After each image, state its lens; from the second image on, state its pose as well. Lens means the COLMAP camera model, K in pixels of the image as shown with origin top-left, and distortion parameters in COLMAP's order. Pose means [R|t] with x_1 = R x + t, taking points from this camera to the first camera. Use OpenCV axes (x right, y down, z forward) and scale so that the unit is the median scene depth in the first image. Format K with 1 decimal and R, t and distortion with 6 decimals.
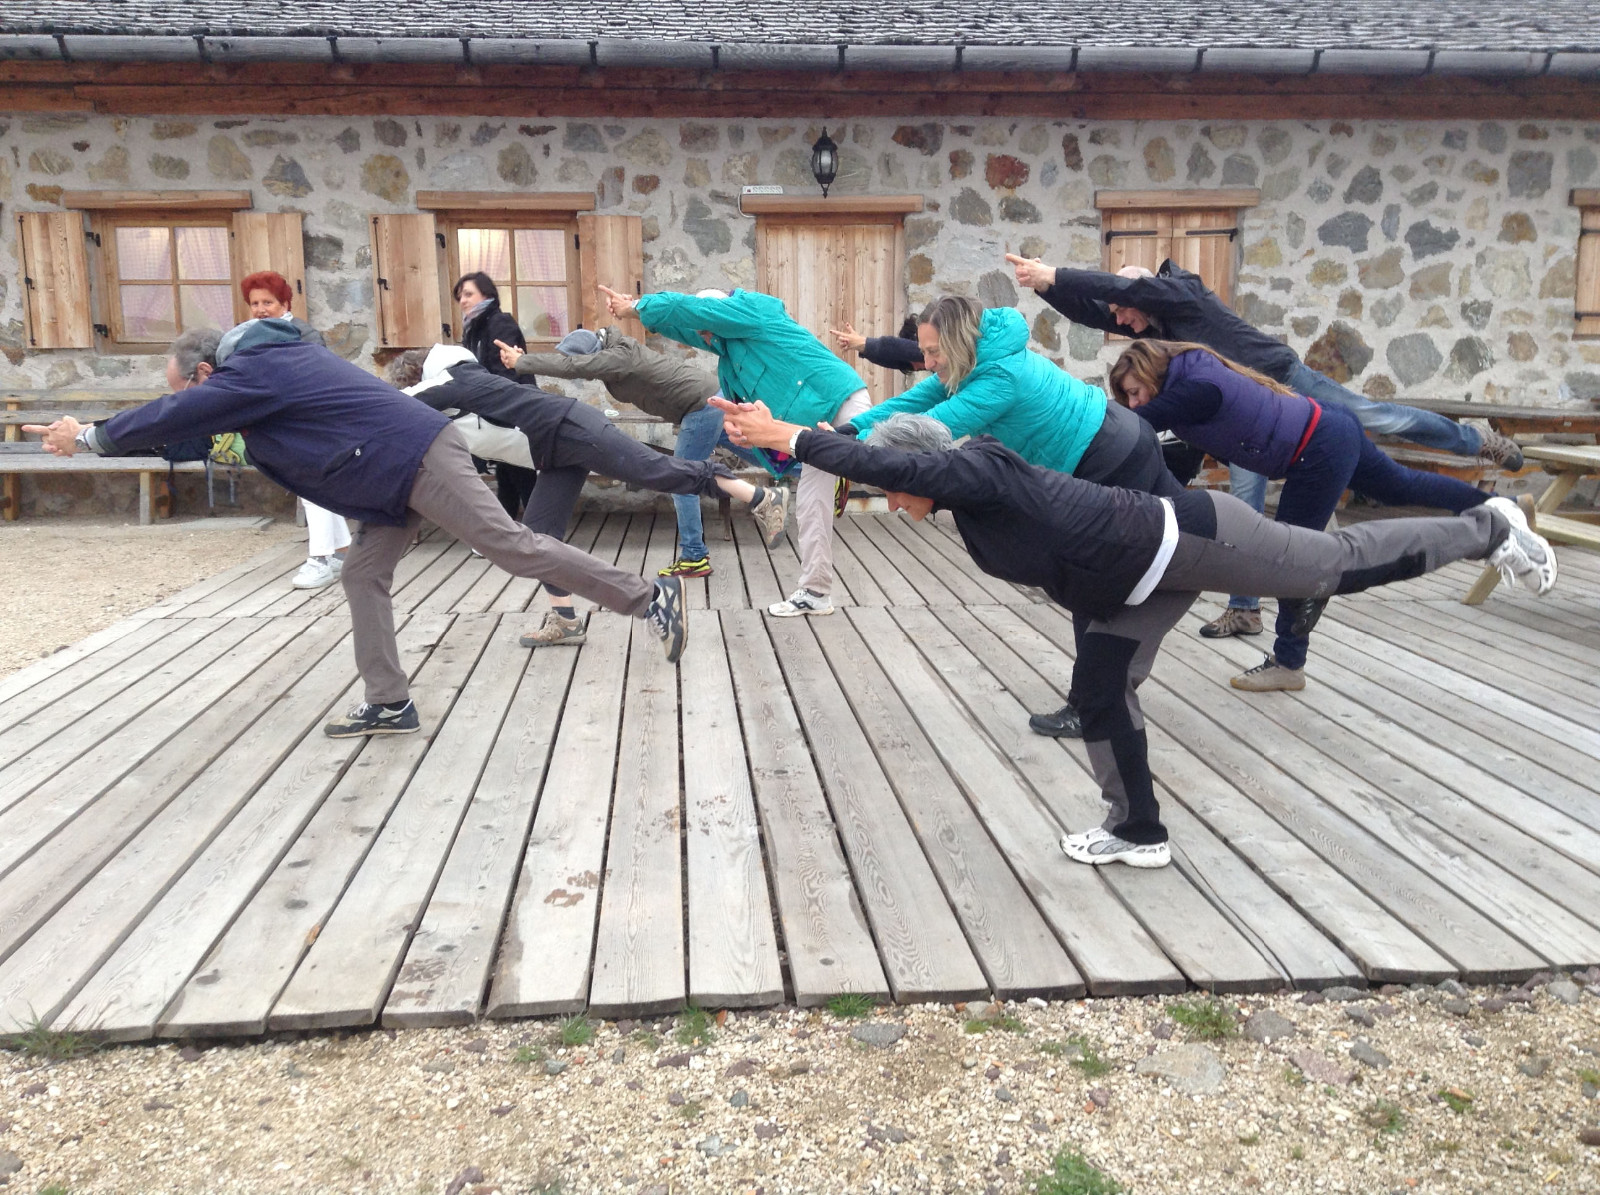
lens RADIAL K [[1455.5, 0, 786.6], [0, 1455.5, 600.2], [0, 0, 1]] dist [0.154926, -0.280234]
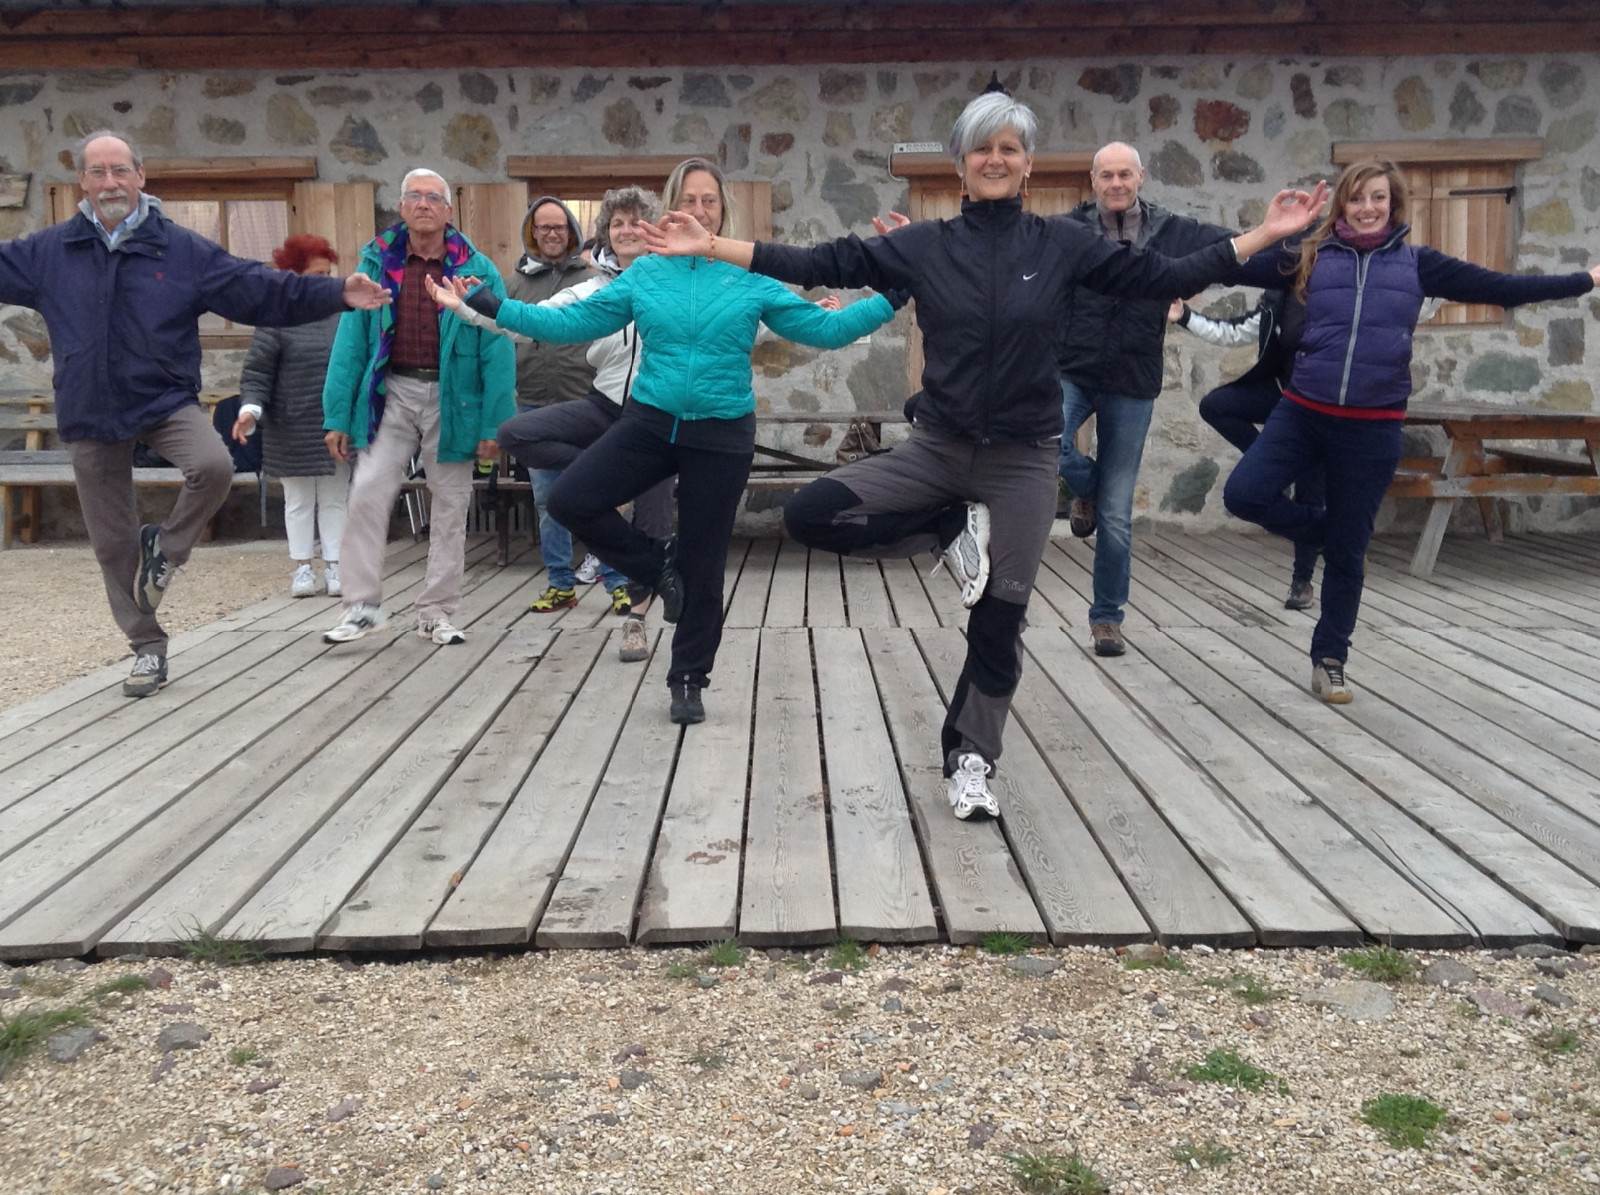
lens RADIAL K [[2048.3, 0, 773.7], [0, 2048.3, 629.6], [0, 0, 1]] dist [0.200208, -0.428599]
pose [[0.996573, 0.007276, -0.082398, 0.000913], [-0.011862, 0.998399, -0.055308, 0.108022], [0.081863, 0.056096, 0.995064, -0.282234]]
